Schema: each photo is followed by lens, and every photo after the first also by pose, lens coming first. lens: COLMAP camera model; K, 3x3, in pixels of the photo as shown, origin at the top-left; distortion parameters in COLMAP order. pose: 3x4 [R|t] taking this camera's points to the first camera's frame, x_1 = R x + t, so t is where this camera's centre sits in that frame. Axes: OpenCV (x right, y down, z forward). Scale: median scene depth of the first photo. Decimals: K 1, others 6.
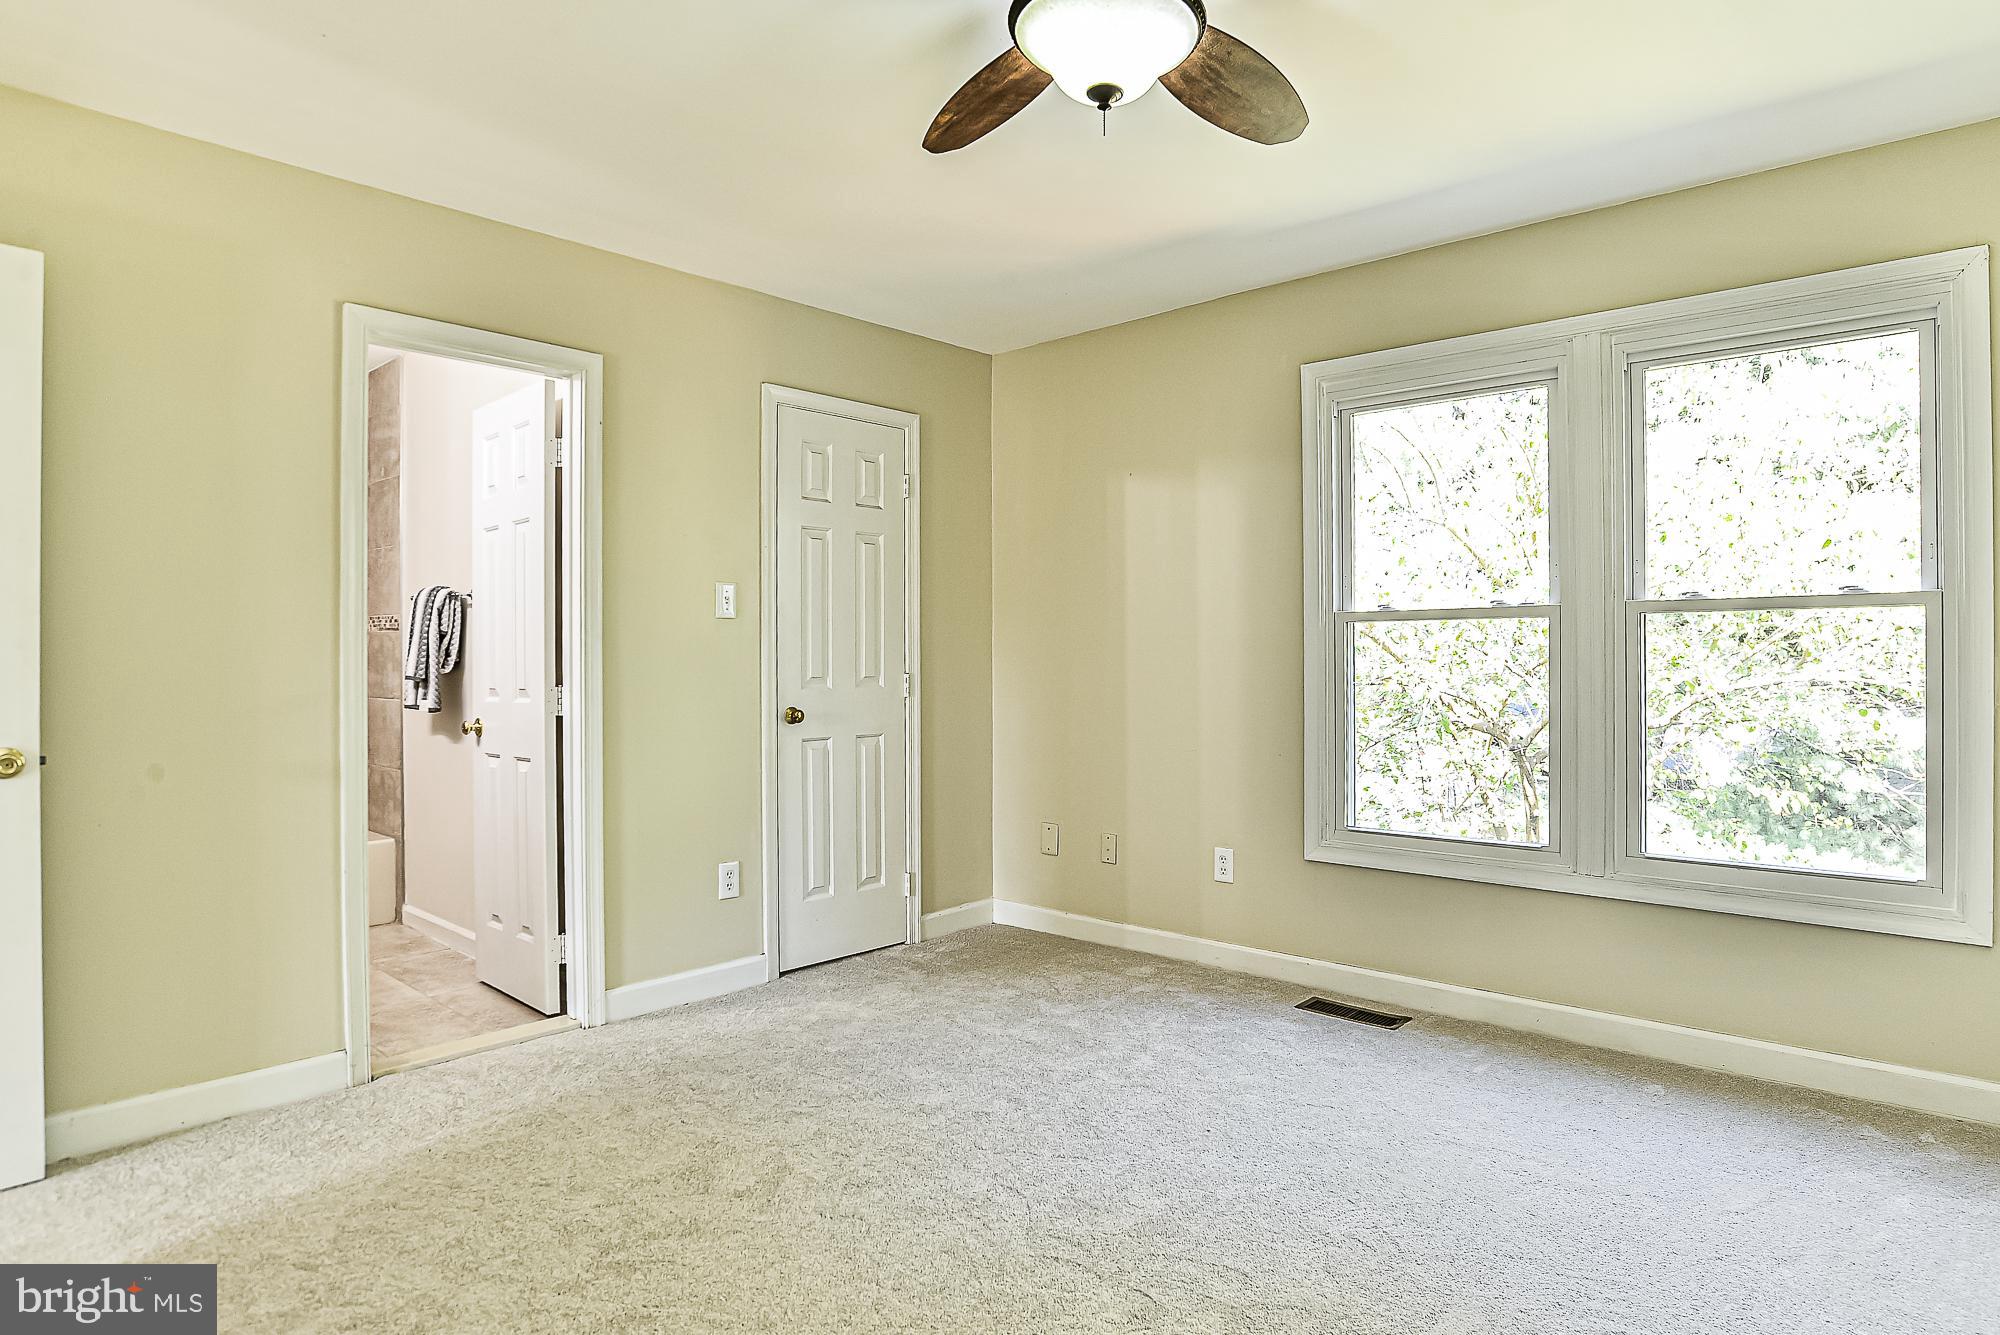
lens RADIAL K [[1177.8, 0, 1000.0], [0, 1177.8, 667.5], [0, 0, 1]] dist [-0.000733, -0.001243]
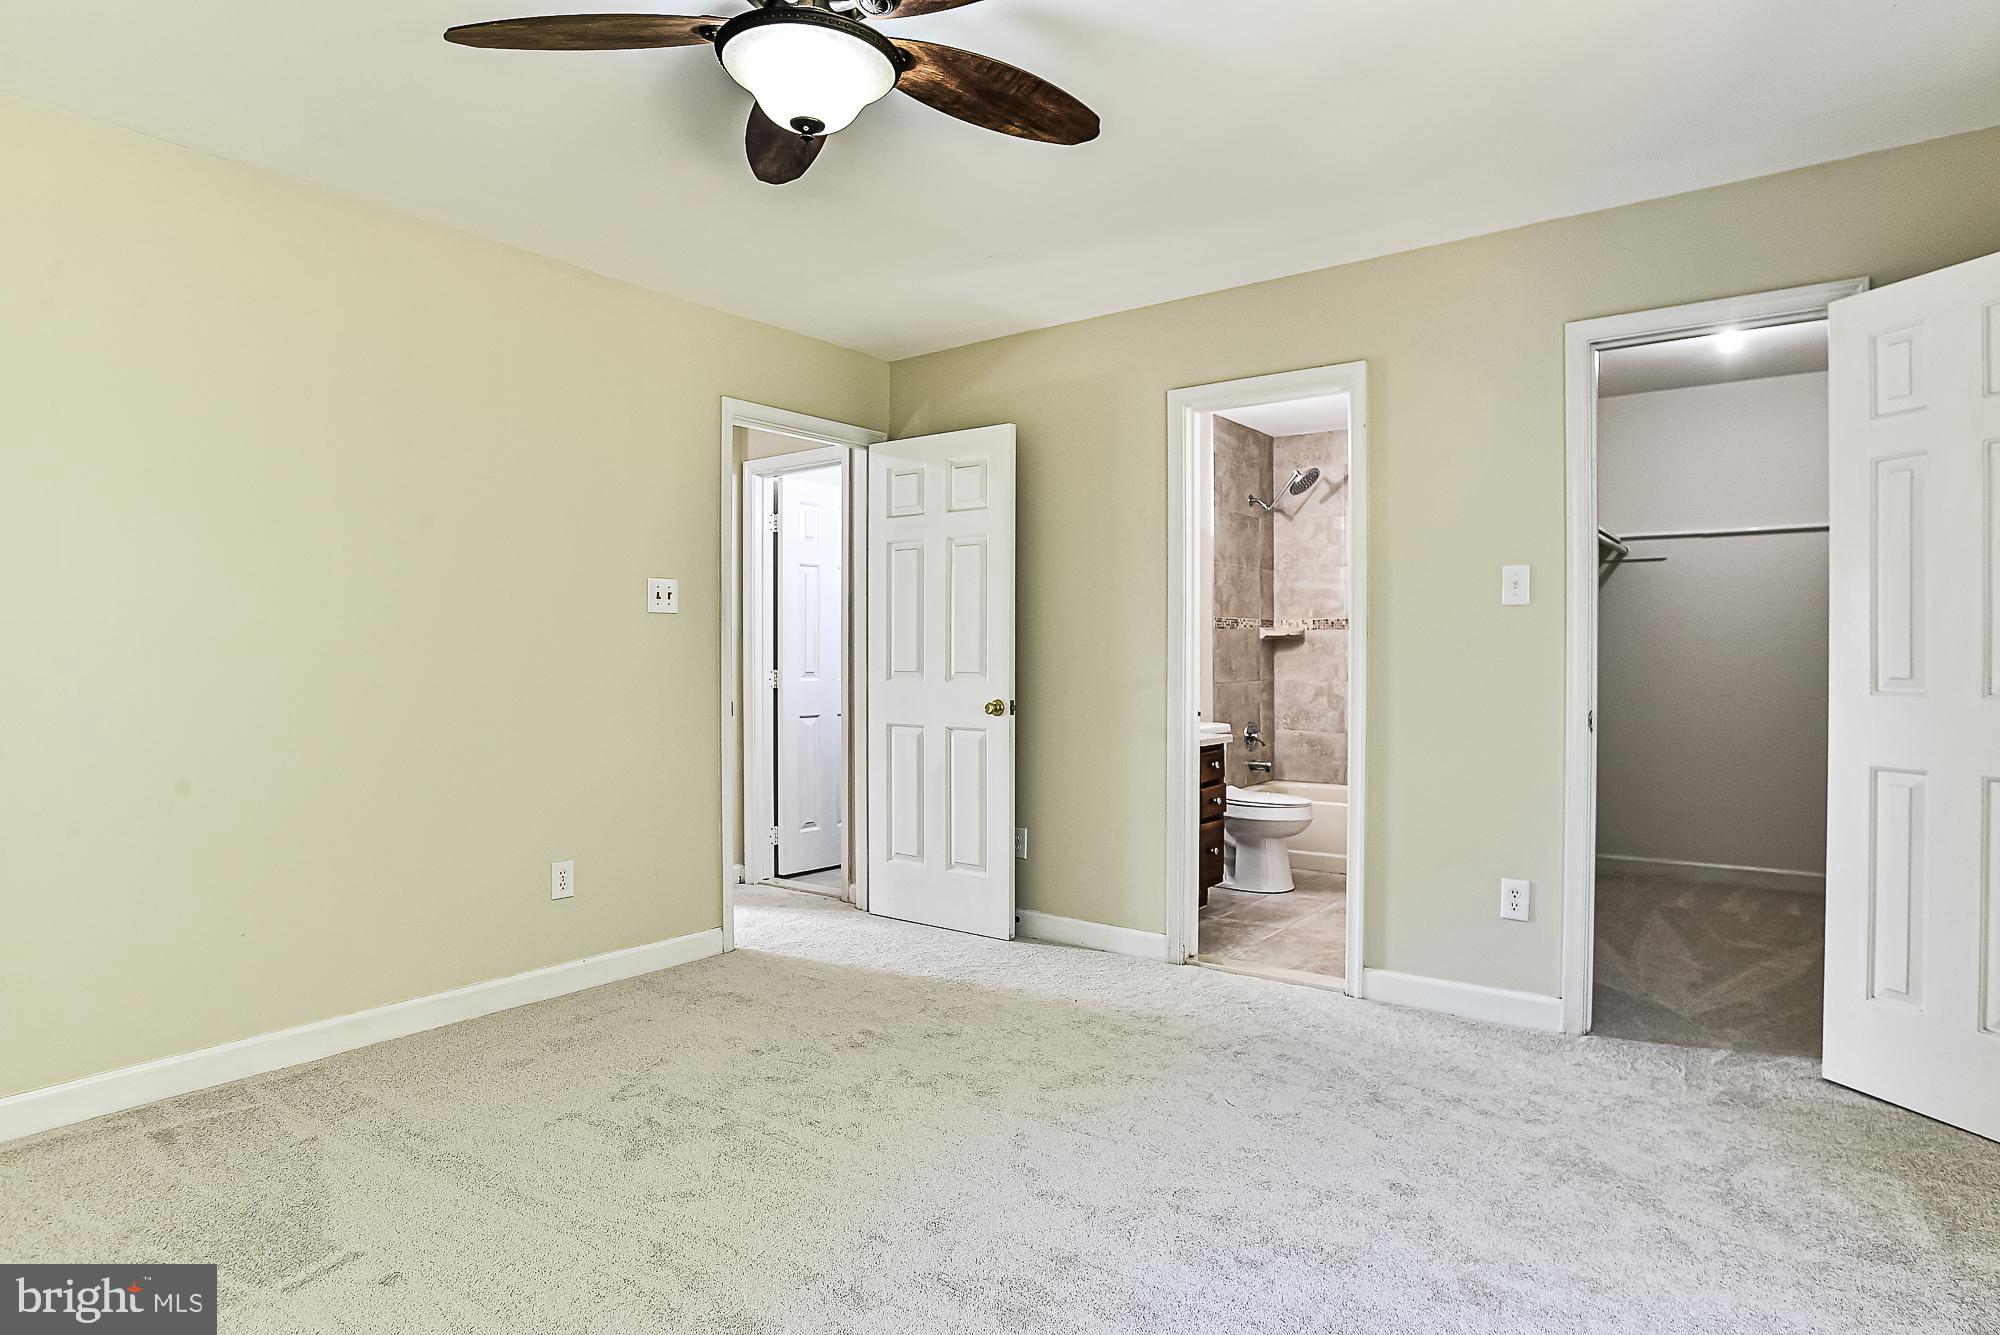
lens RADIAL K [[1123.4, 0, 1000.0], [0, 1123.4, 667.5], [0, 0, 1]] dist [-0.001619, -0.000770]
pose [[0.073734, 0.012017, -0.997206, 0.621727], [-0.001847, 0.999927, 0.011913, -0.002310], [0.997276, 0.000963, 0.073750, 0.597470]]
